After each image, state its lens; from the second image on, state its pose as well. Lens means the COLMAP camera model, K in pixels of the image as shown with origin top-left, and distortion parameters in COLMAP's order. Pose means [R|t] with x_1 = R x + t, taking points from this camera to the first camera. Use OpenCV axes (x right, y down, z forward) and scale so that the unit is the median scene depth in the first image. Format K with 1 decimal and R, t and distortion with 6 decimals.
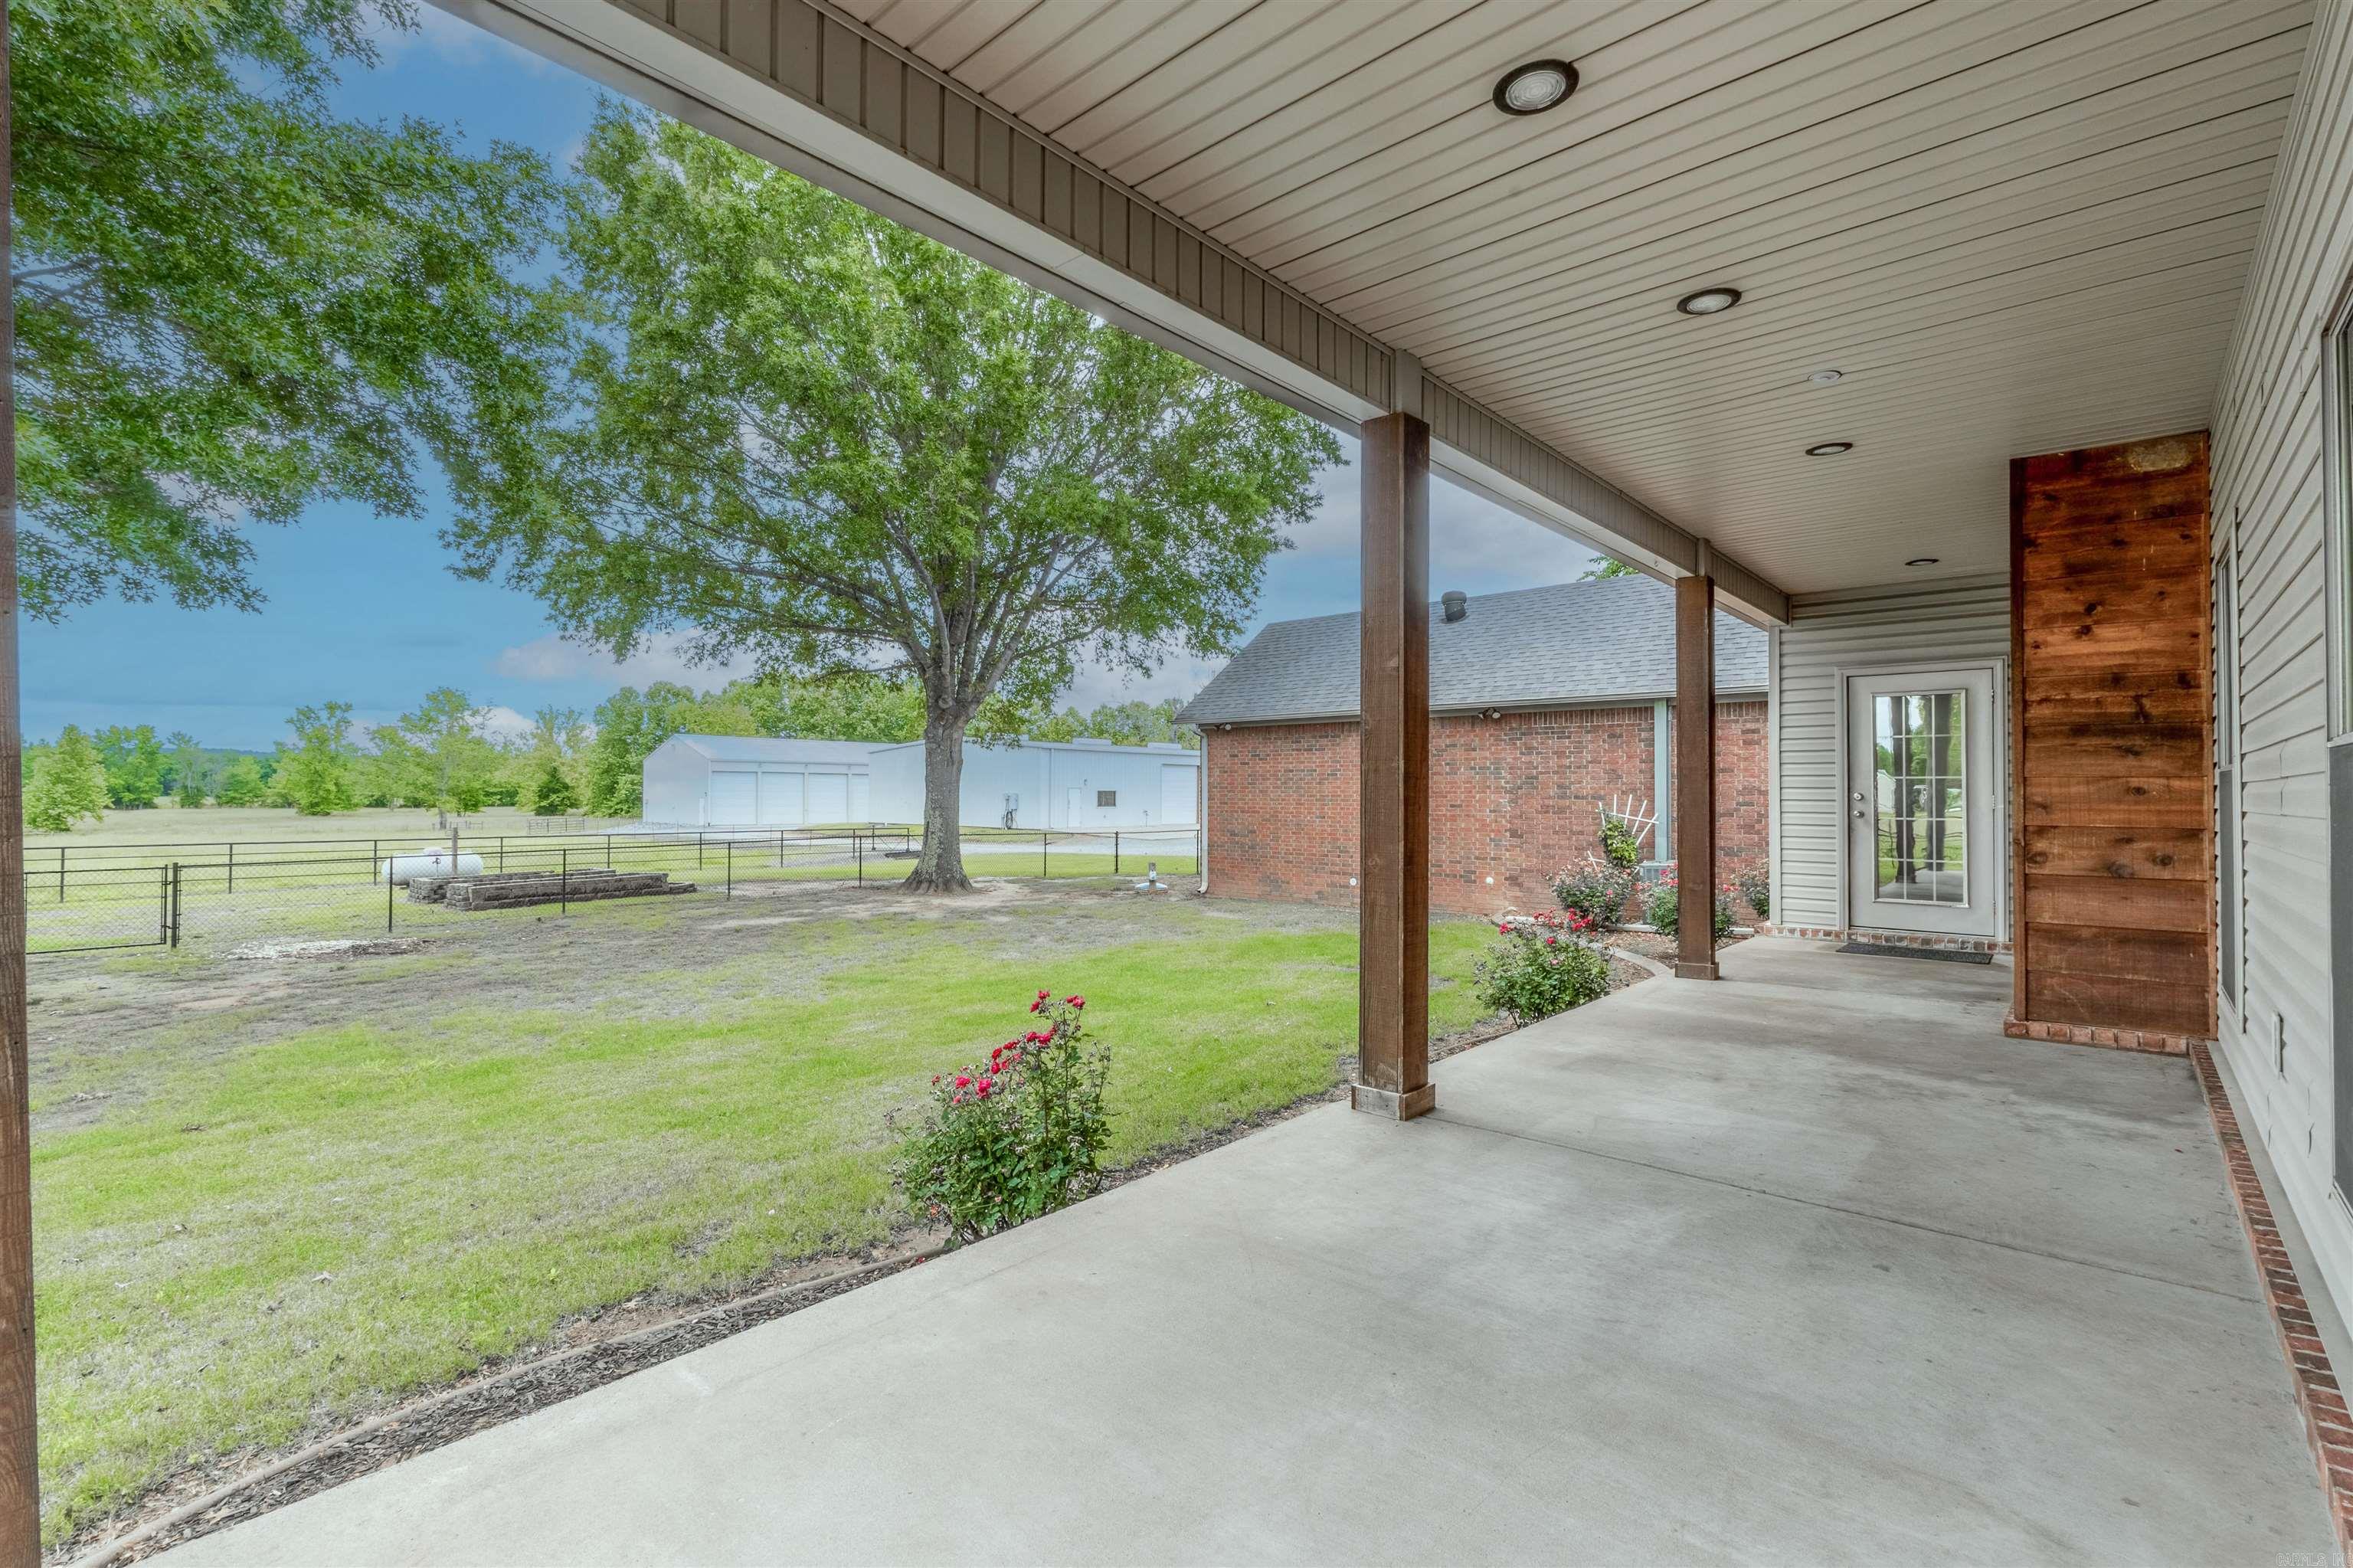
lens RADIAL K [[999.3, 0, 1178.5], [0, 999.3, 788.2], [0, 0, 1]] dist [-0.003271, -0.001035]
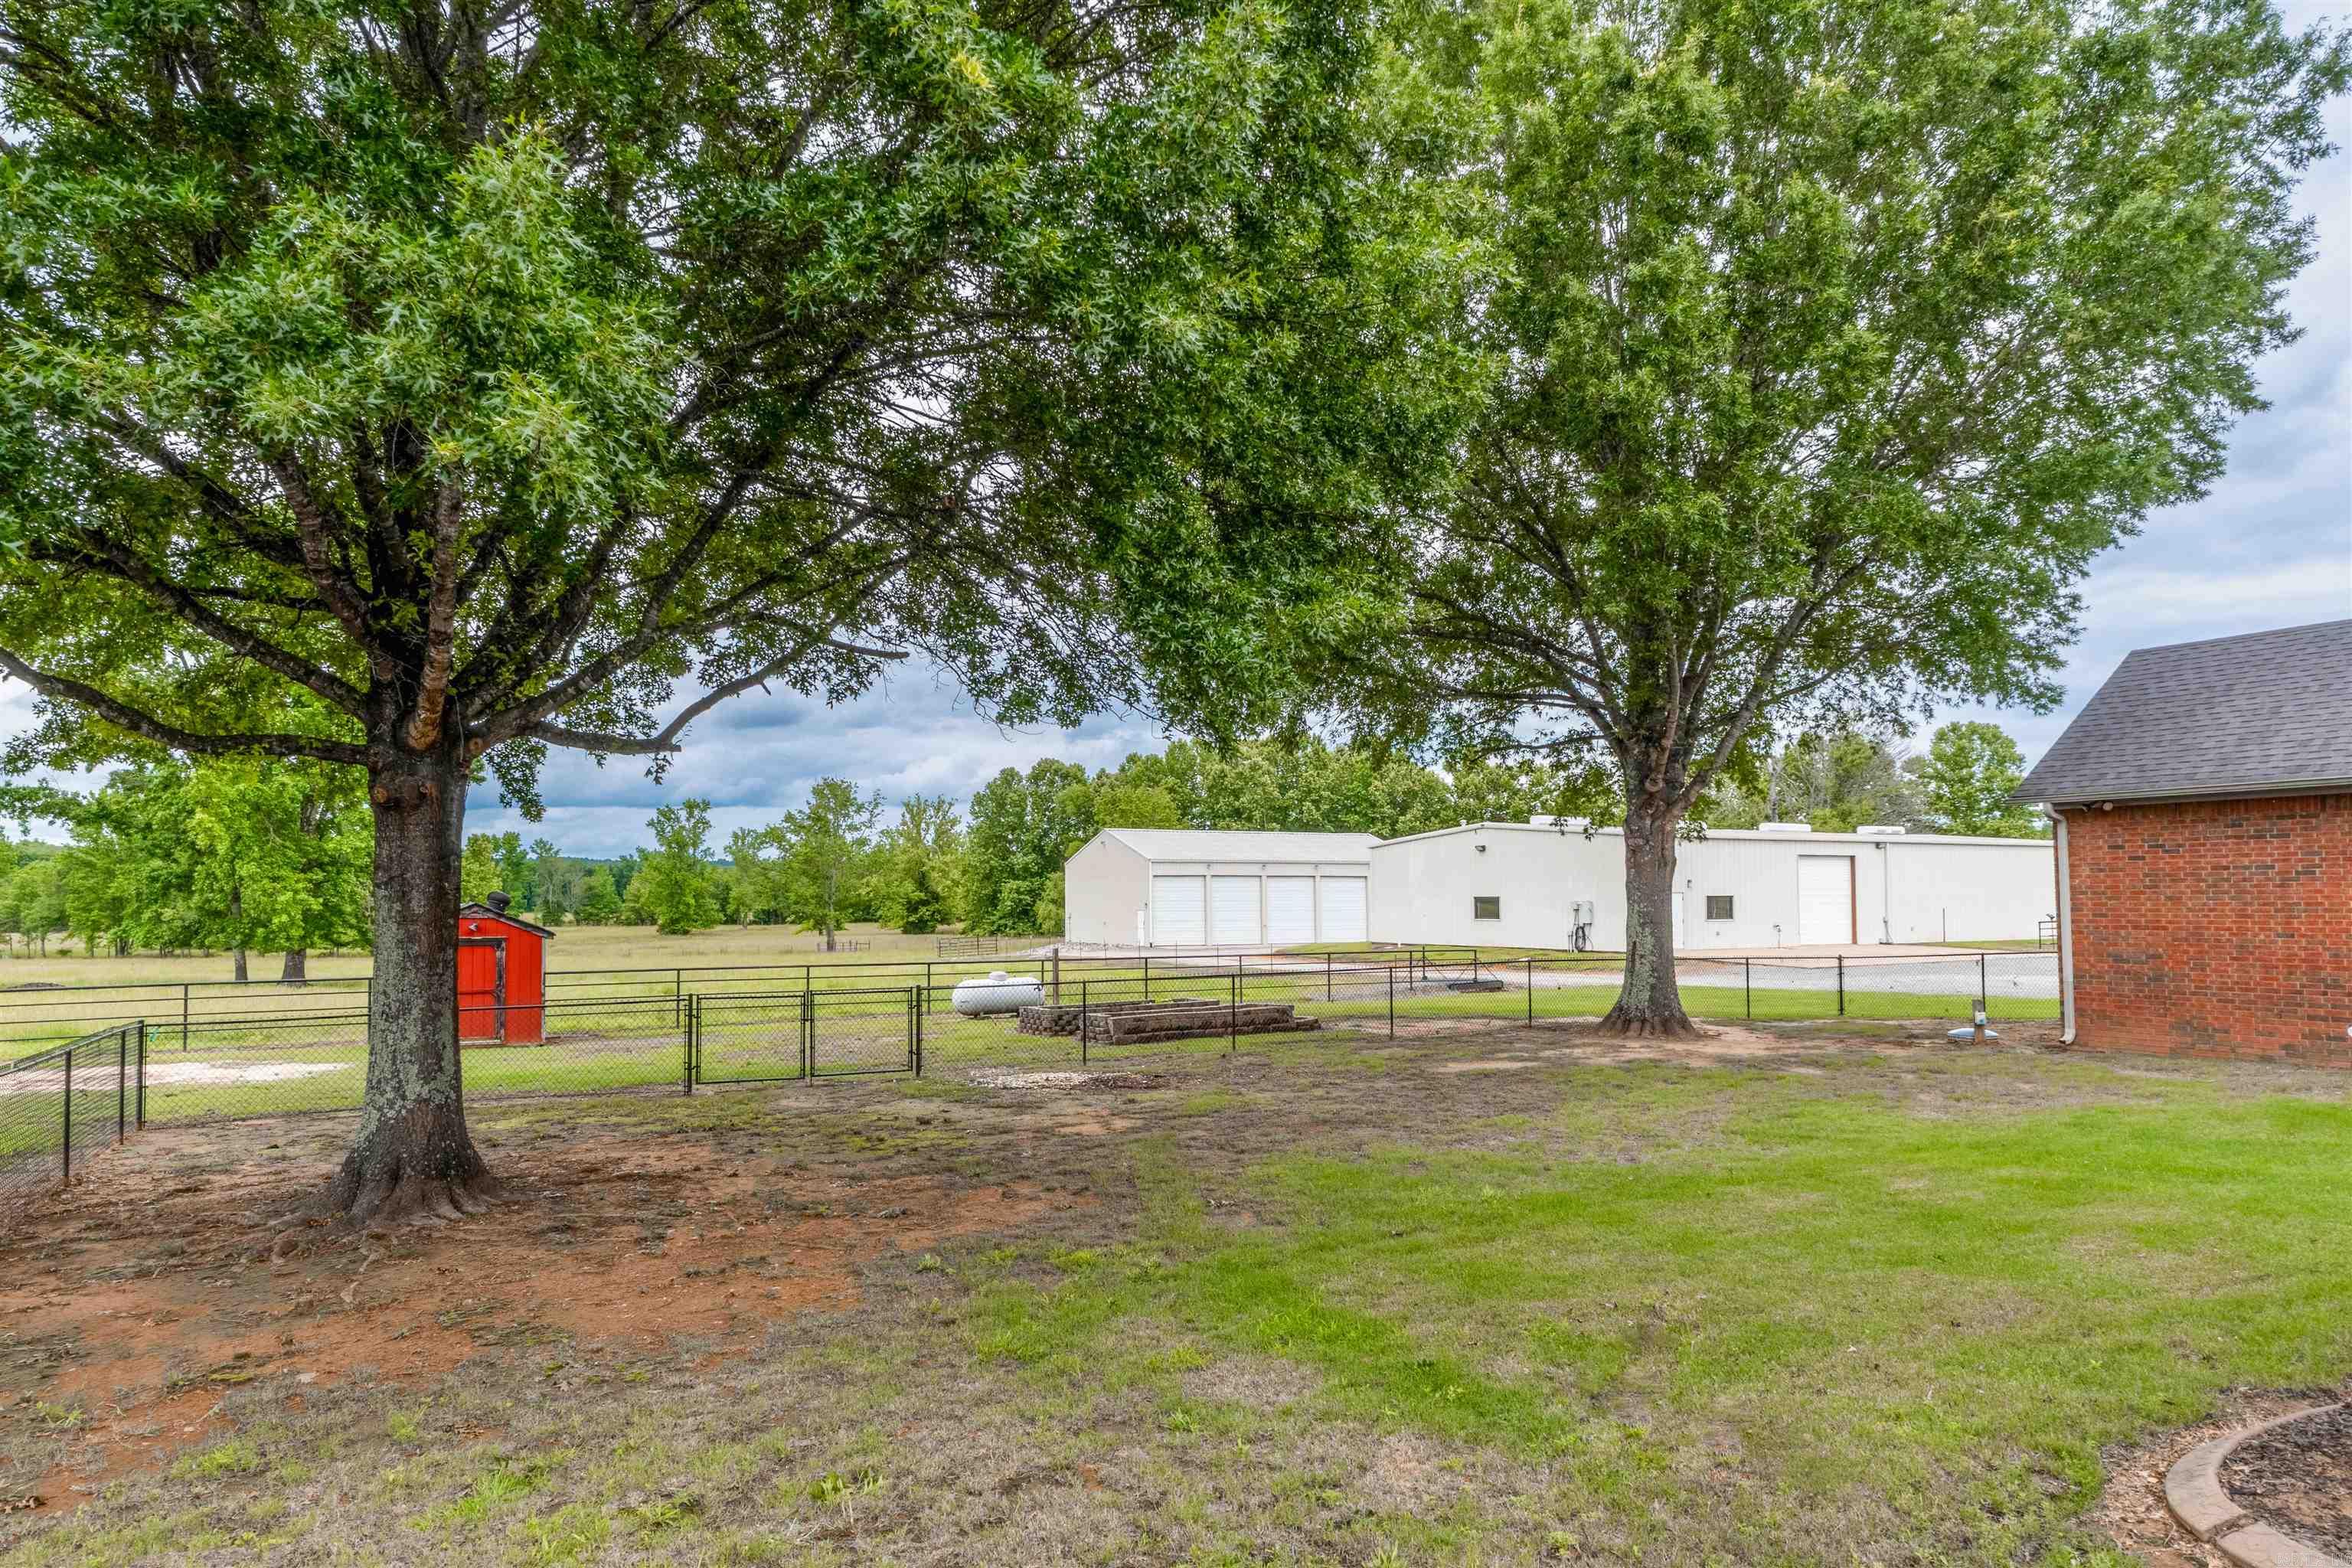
lens RADIAL K [[1473.8, 0, 1177.0], [0, 1473.8, 843.3], [0, 0, 1]] dist [0.002629, -0.001454]
pose [[0.944531, -0.021823, -0.327696, -0.202319], [0.011058, 0.999337, -0.034678, -0.005915], [0.328236, 0.029131, 0.944146, -0.166337]]
